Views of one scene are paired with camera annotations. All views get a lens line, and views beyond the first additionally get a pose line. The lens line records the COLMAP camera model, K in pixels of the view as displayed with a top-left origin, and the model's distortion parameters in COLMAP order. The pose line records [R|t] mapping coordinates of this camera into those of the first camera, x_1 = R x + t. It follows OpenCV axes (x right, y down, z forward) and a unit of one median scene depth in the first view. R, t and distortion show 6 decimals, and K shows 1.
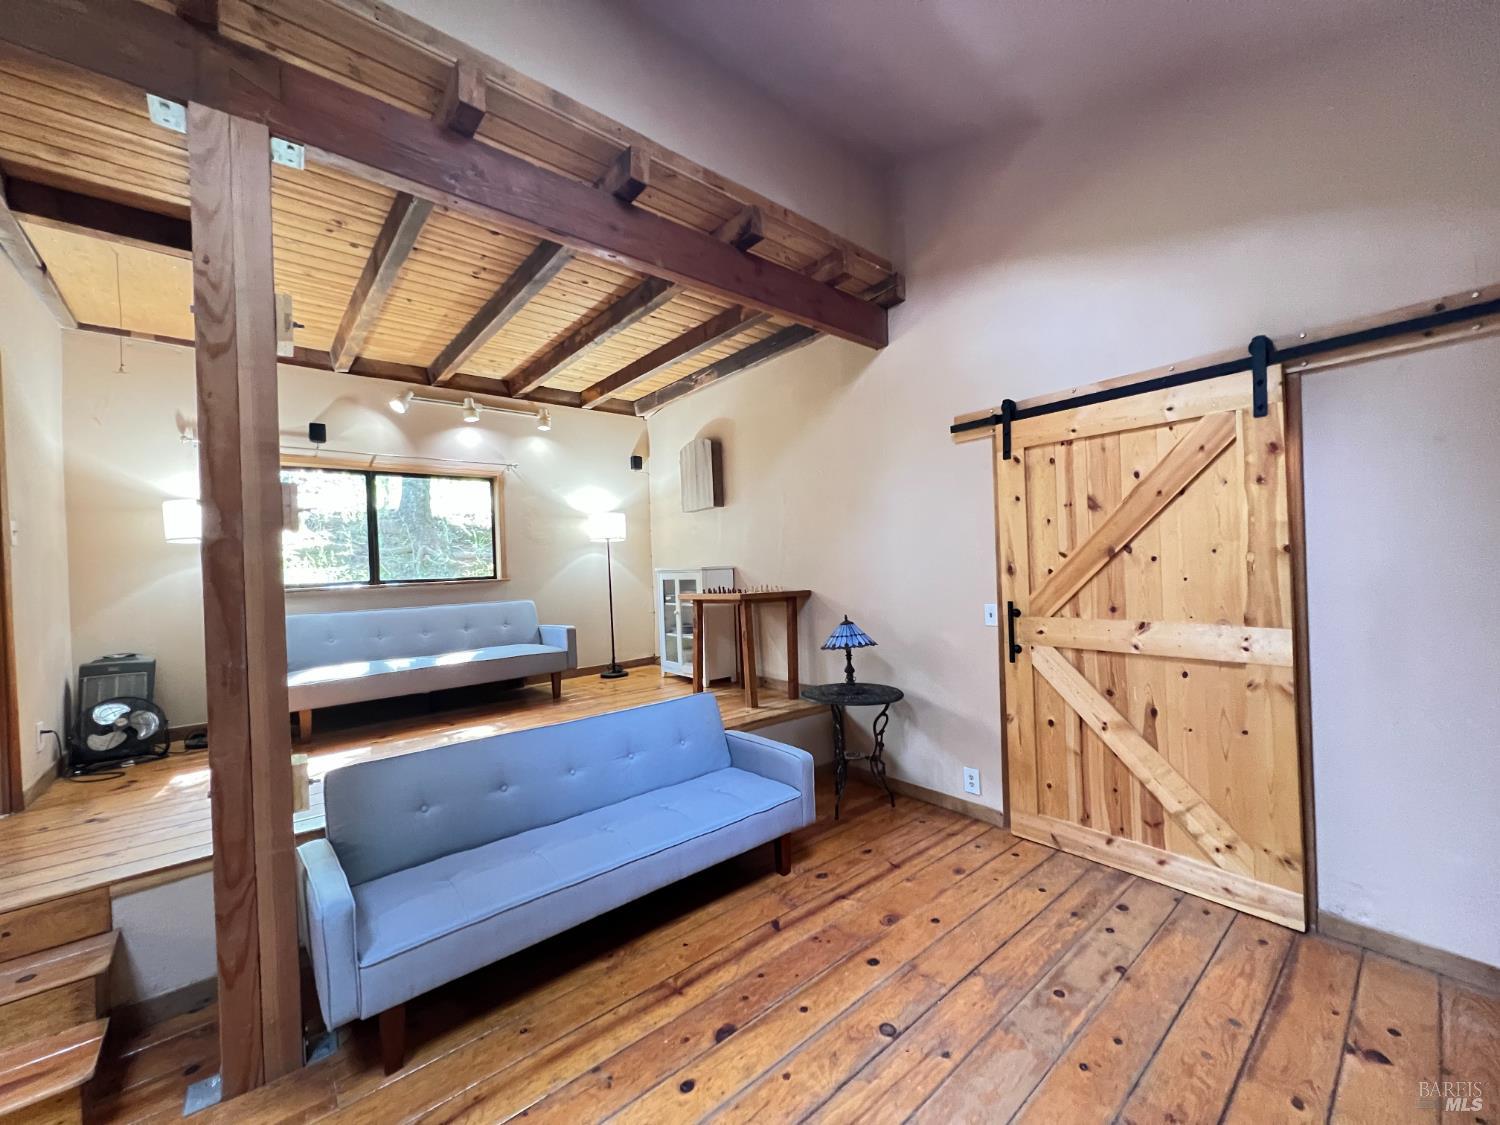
lens RADIAL K [[602.2, 0, 753.1], [0, 602.2, 565.2], [0, 0, 1]] dist [-0.003431, 0.001000]
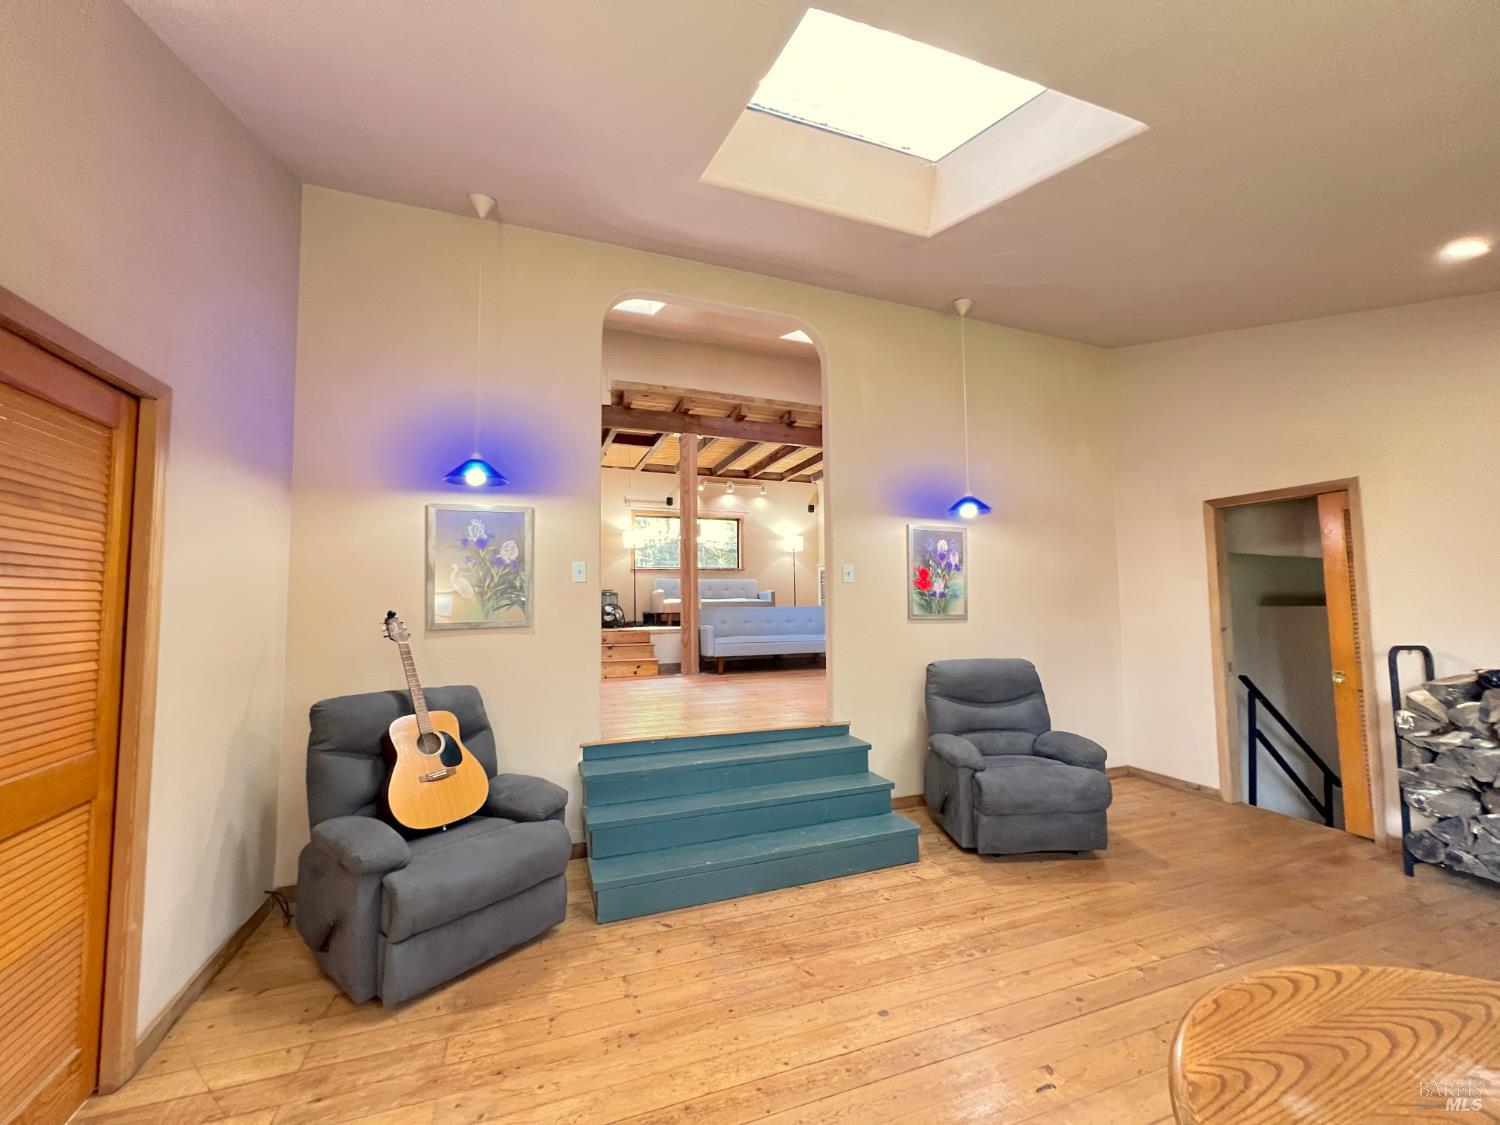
lens RADIAL K [[602.2, 0, 745.4], [0, 602.2, 565.6], [0, 0, 1]] dist [-0.003431, 0.001000]
pose [[0.933914, 0.009016, -0.357384, 0.311158], [-0.028193, 0.998426, -0.048486, 0.108094], [0.356385, 0.055357, 0.932698, -0.864364]]
